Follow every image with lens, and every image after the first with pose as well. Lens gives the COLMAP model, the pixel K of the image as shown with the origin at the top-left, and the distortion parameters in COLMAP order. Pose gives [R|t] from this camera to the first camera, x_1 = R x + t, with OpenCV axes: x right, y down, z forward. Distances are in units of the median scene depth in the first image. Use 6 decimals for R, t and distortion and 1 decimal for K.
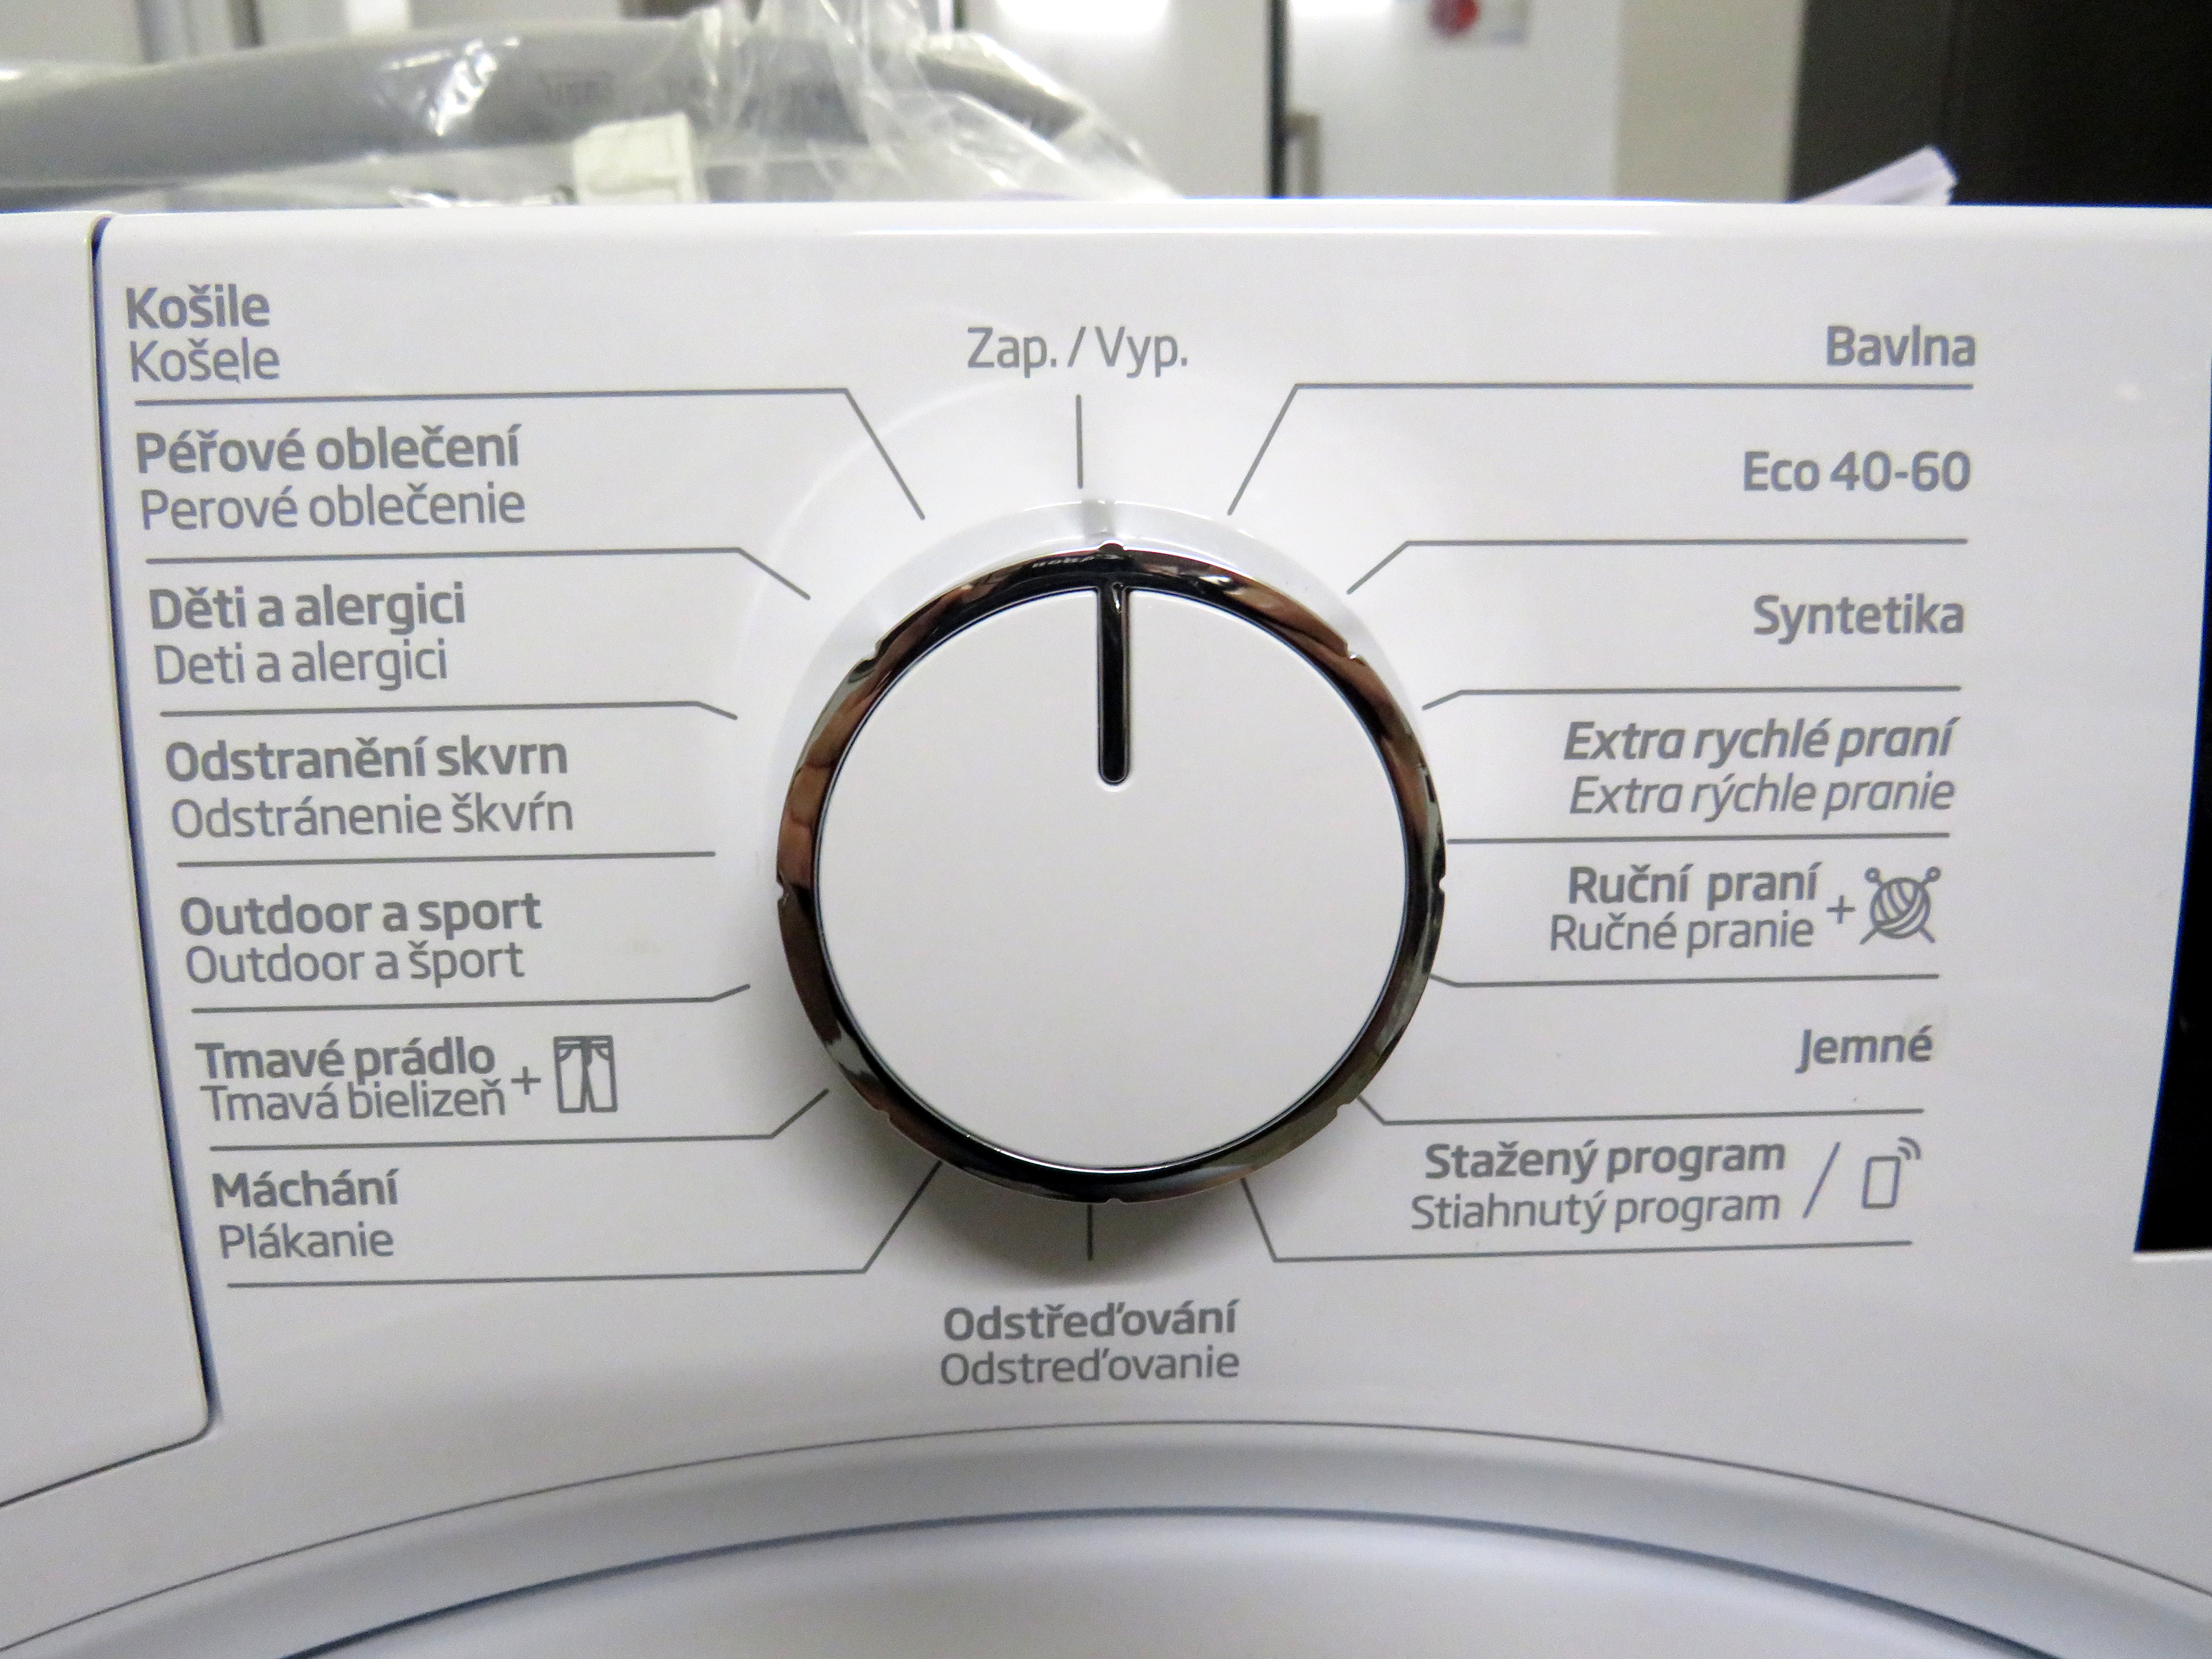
lens RADIAL K [[1488.5, 0, 1107.5], [0, 1488.5, 833.3], [0, 0, 1]] dist [-0.003703, -0.000546]
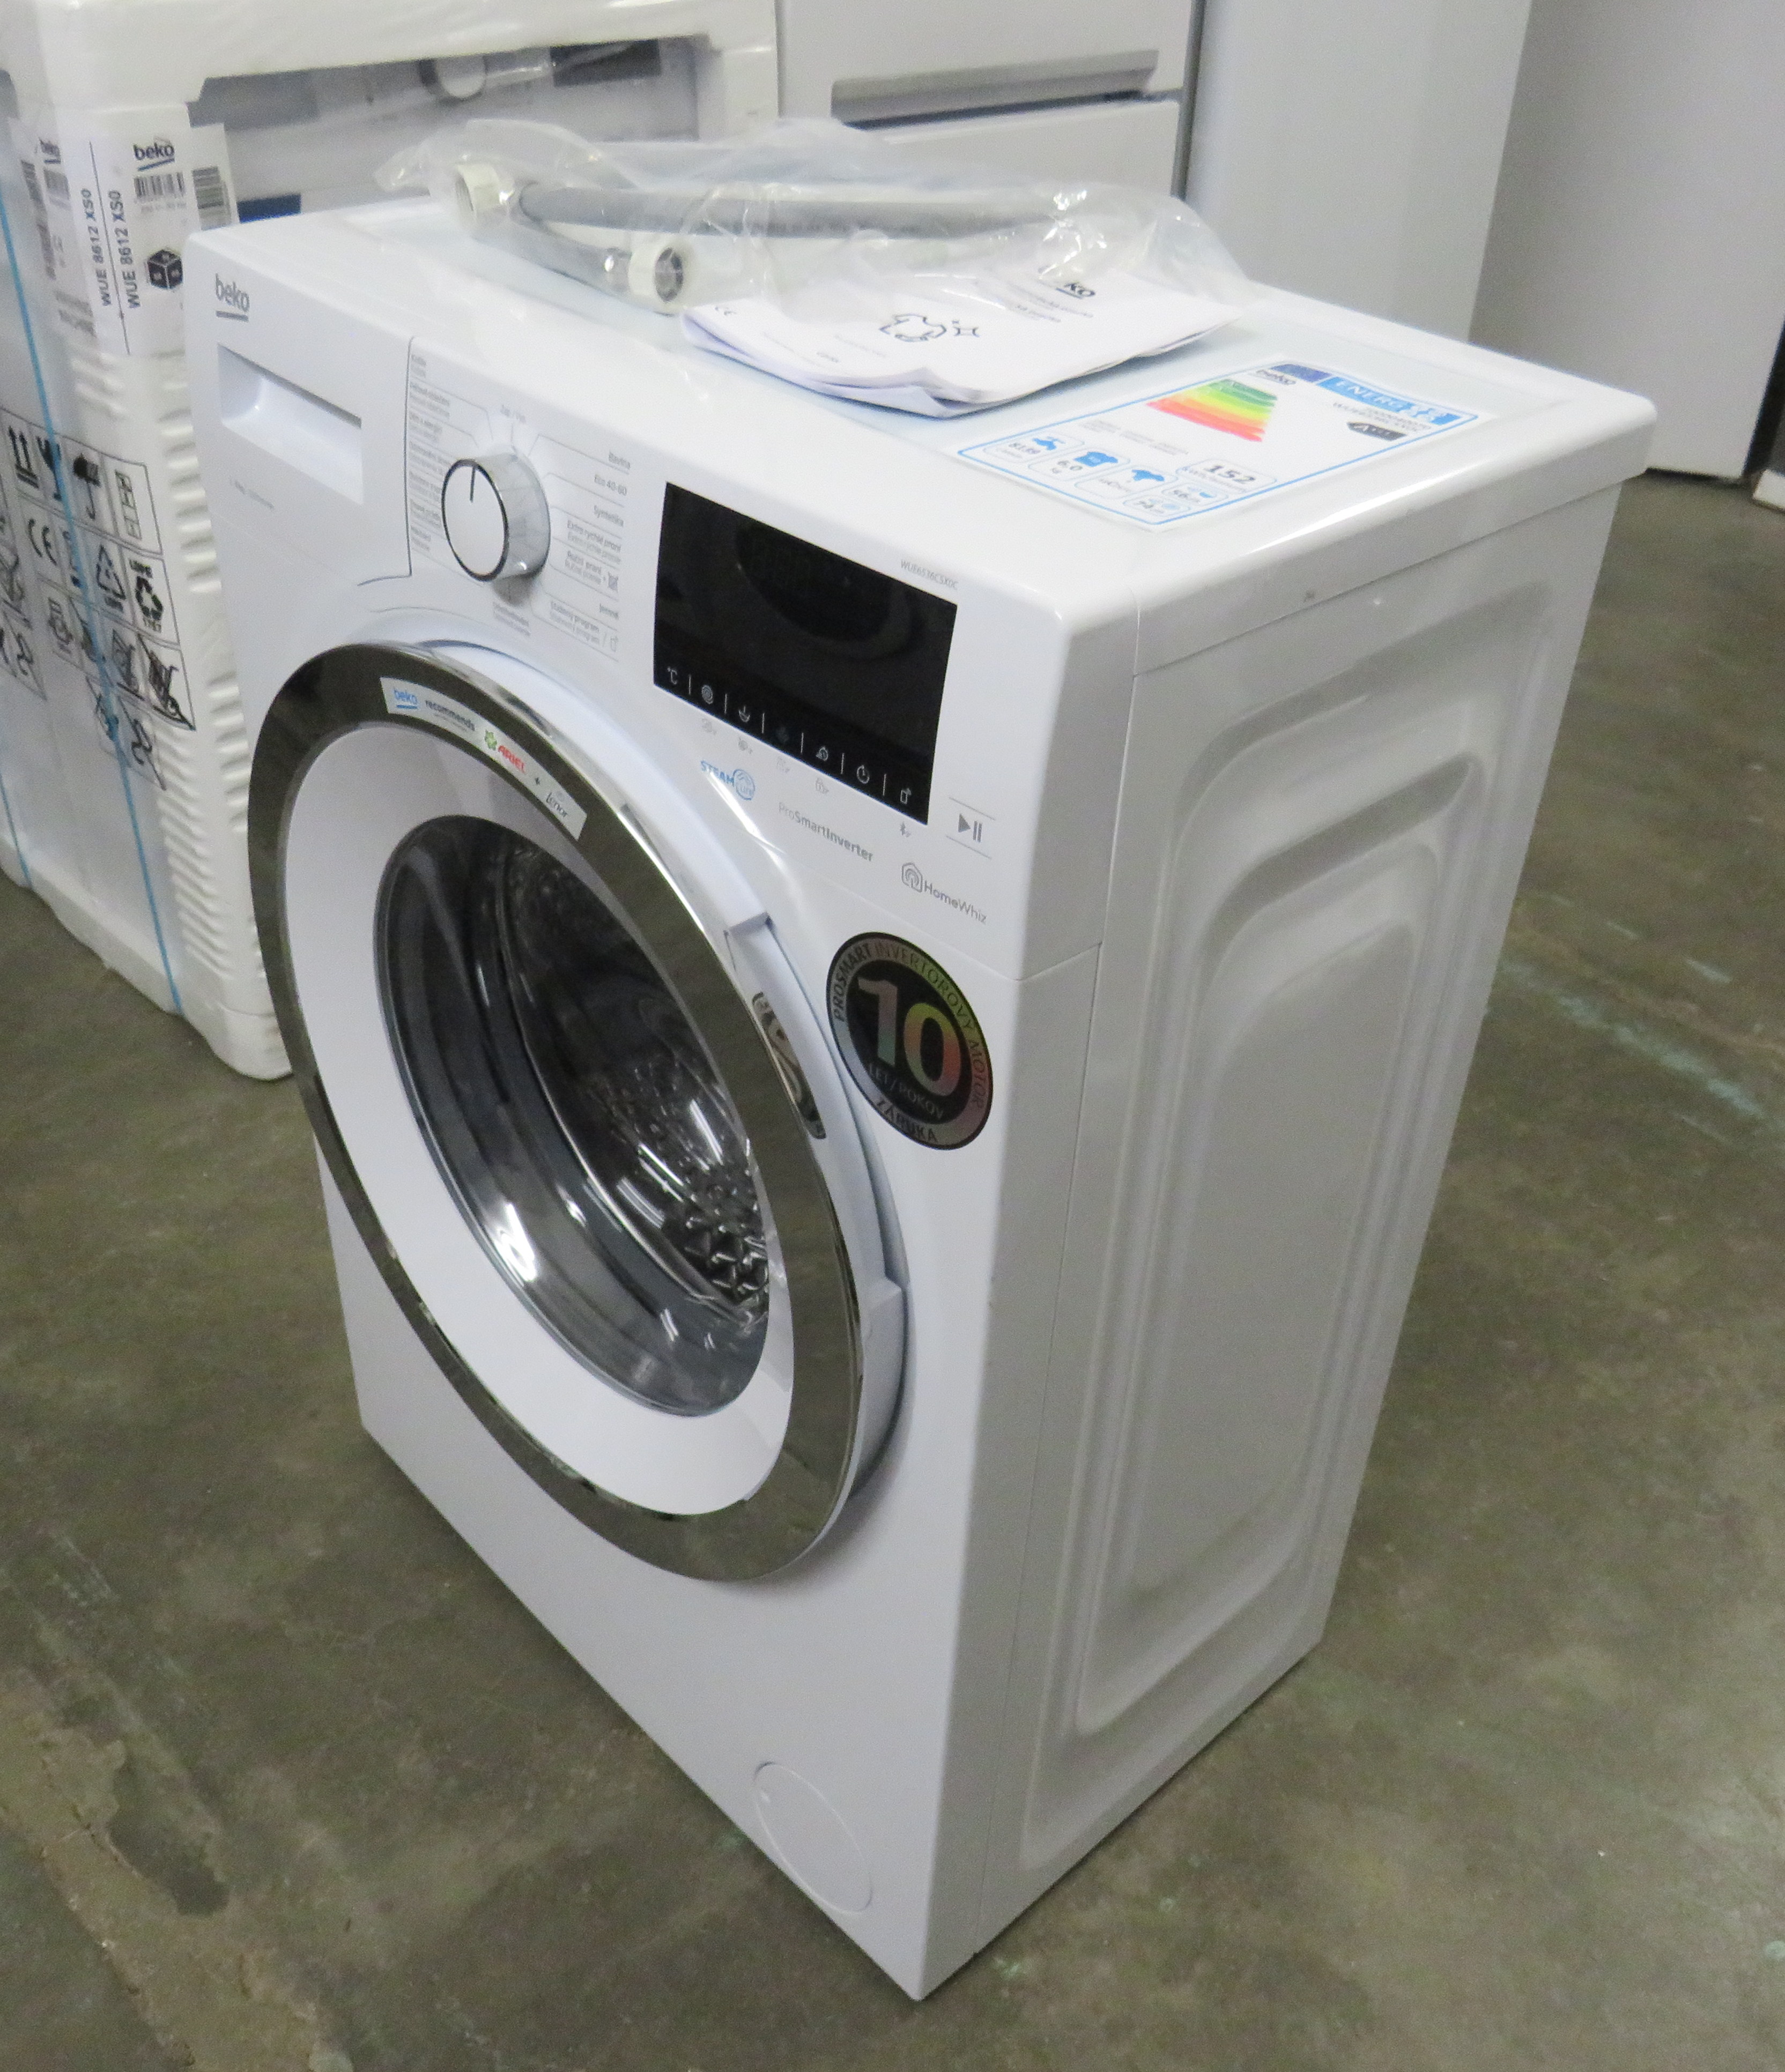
lens RADIAL K [[1941.7, 0, 903.0], [0, 1941.7, 1023.4], [0, 0, 1]] dist [0.012031, 0.000000]
pose [[0.665794, 0.459241, -0.588061, 5.302177], [-0.233865, 0.876871, 0.420005, -1.489931], [0.708537, -0.142110, 0.691216, -2.701240]]
